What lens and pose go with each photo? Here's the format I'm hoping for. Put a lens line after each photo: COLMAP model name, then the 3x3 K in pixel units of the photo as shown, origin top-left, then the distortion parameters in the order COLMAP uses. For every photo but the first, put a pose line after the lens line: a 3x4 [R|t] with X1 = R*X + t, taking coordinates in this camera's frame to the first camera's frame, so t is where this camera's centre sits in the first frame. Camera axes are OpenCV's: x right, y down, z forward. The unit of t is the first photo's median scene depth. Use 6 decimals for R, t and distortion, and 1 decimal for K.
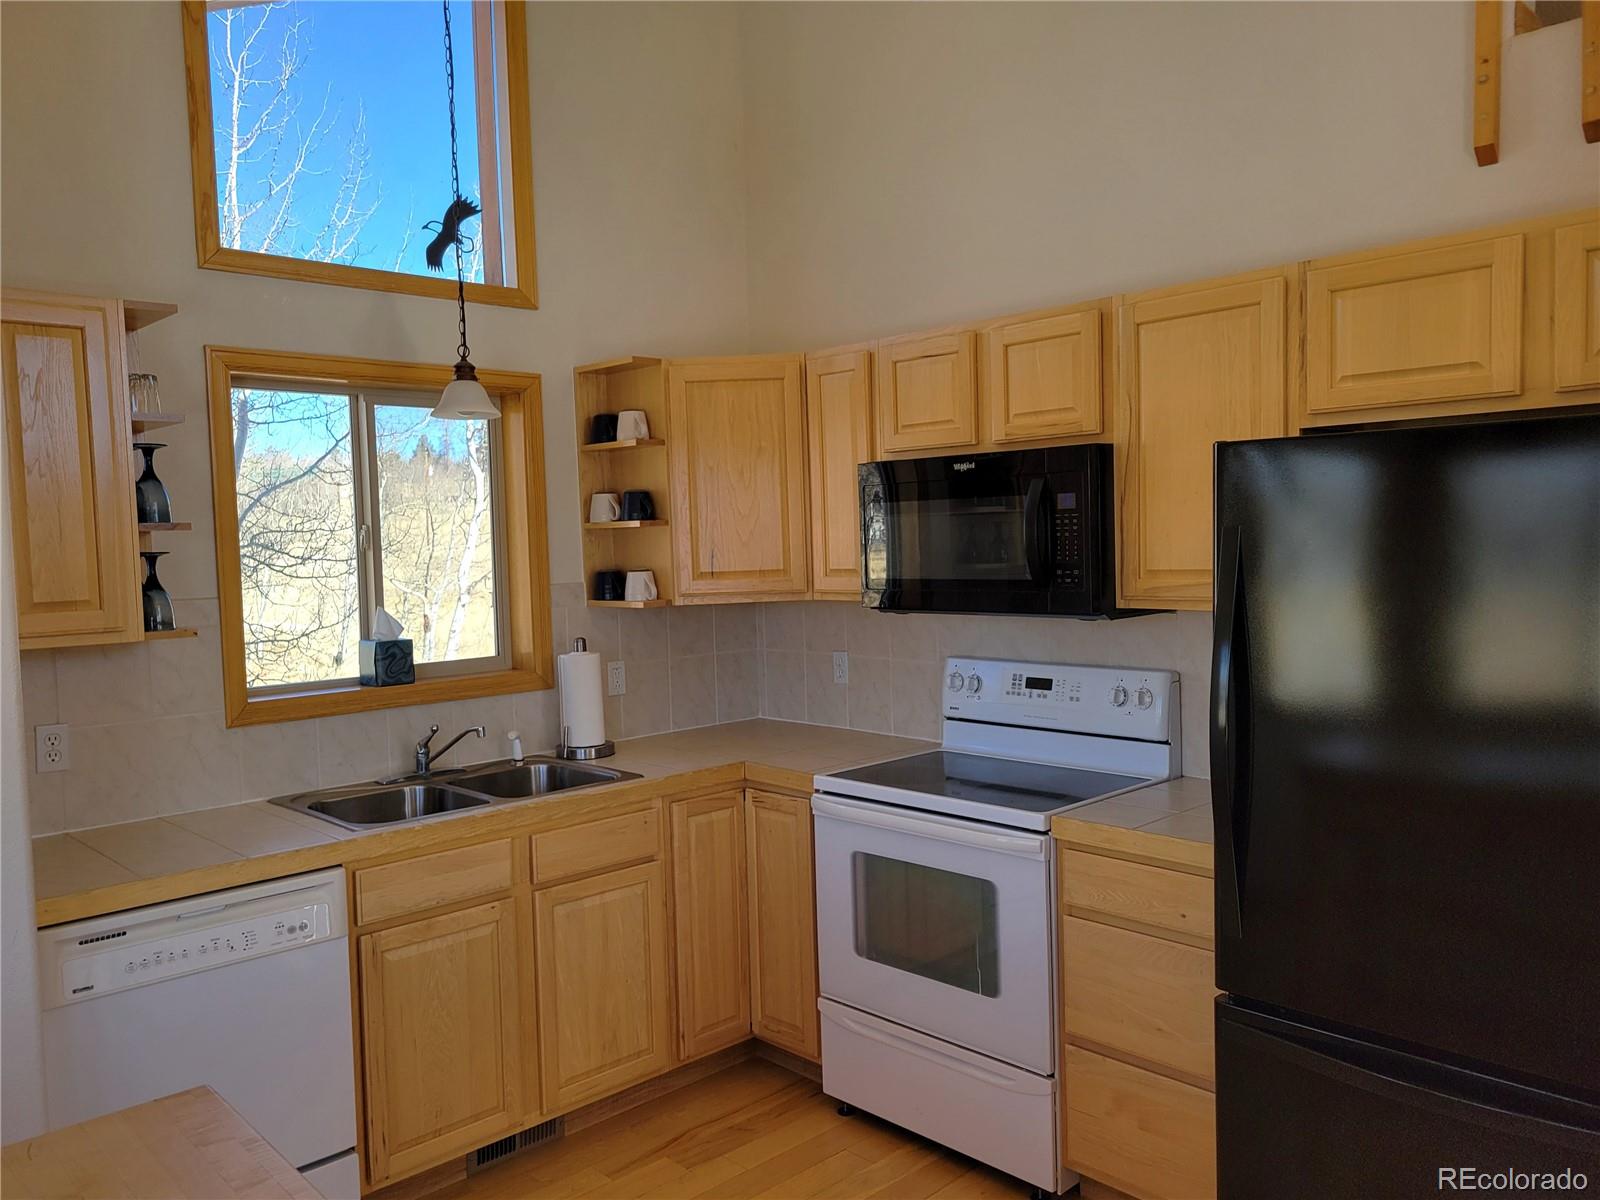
lens RADIAL K [[1248.8, 0, 805.6], [0, 1248.8, 596.6], [0, 0, 1]] dist [0.042592, -0.004575]
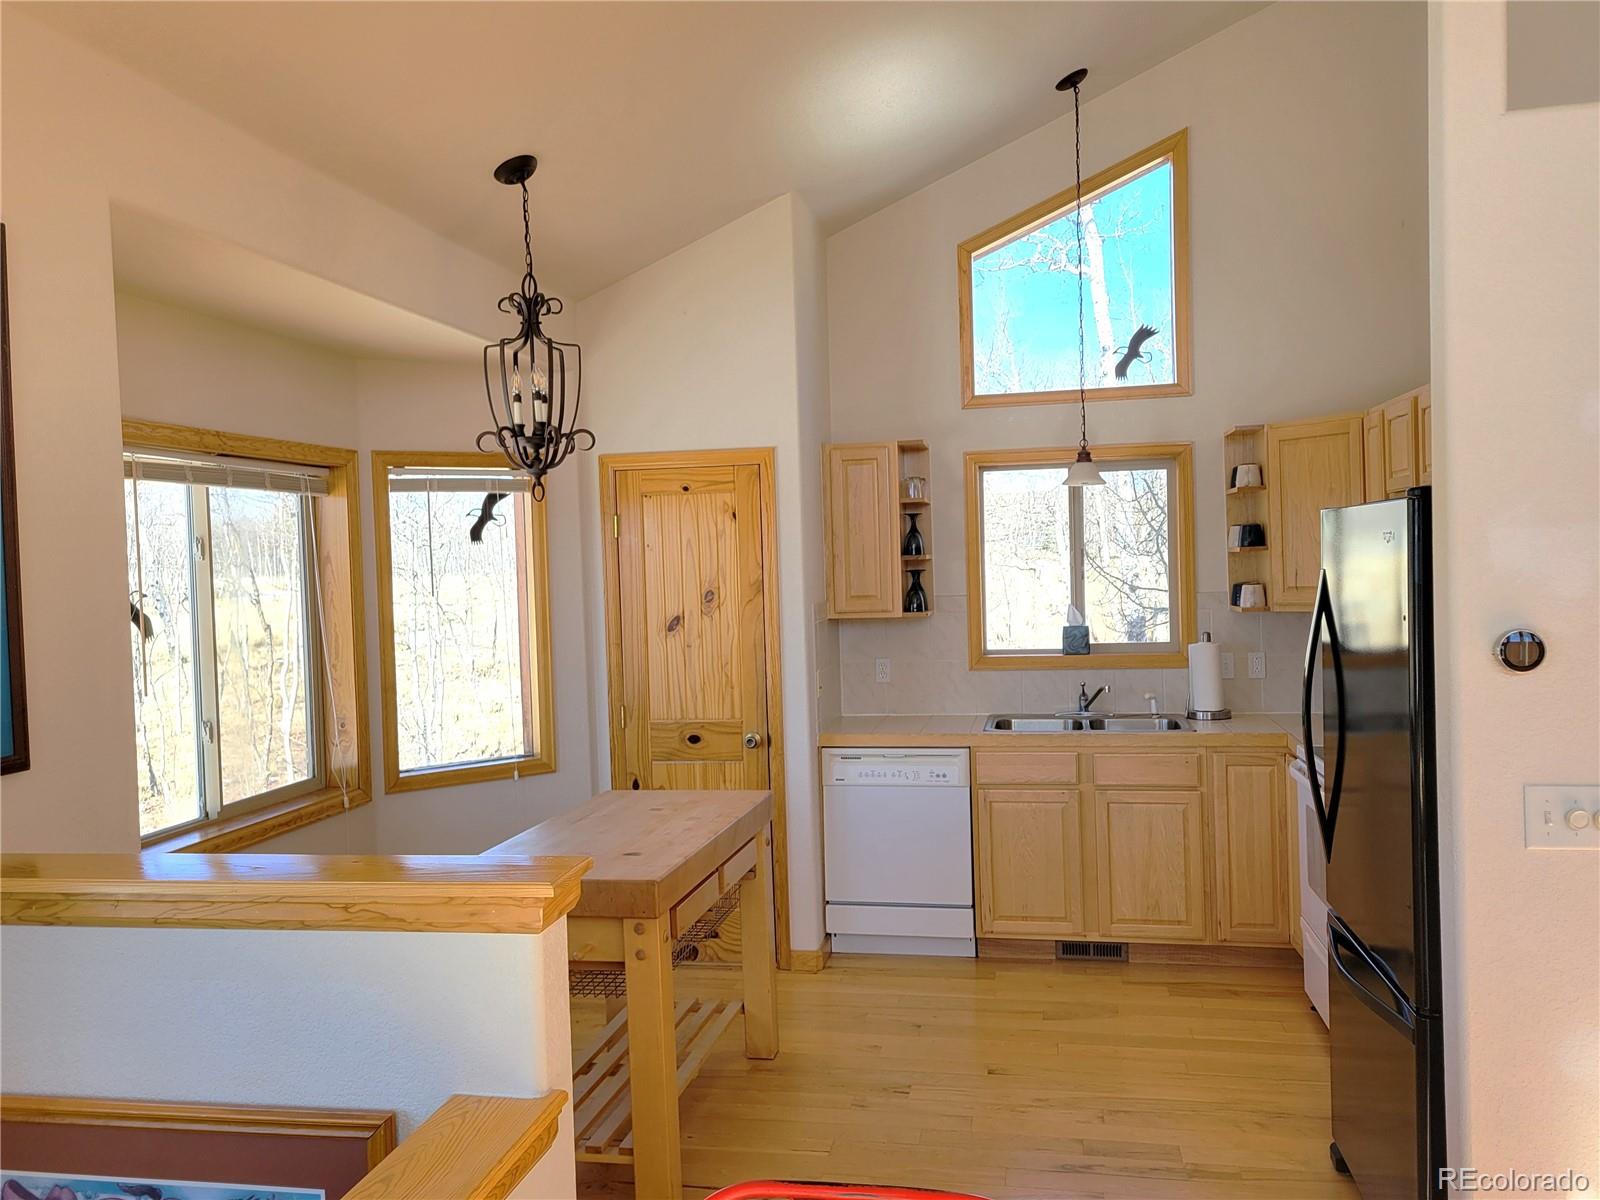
lens RADIAL K [[1248.8, 0, 784.6], [0, 1248.8, 600.4], [0, 0, 1]] dist [0.042592, -0.004575]
pose [[0.571166, 0.033413, -0.820155, 0.766189], [-0.026112, 0.999405, 0.022531, -0.023430], [0.820419, 0.008547, 0.571698, -0.190315]]
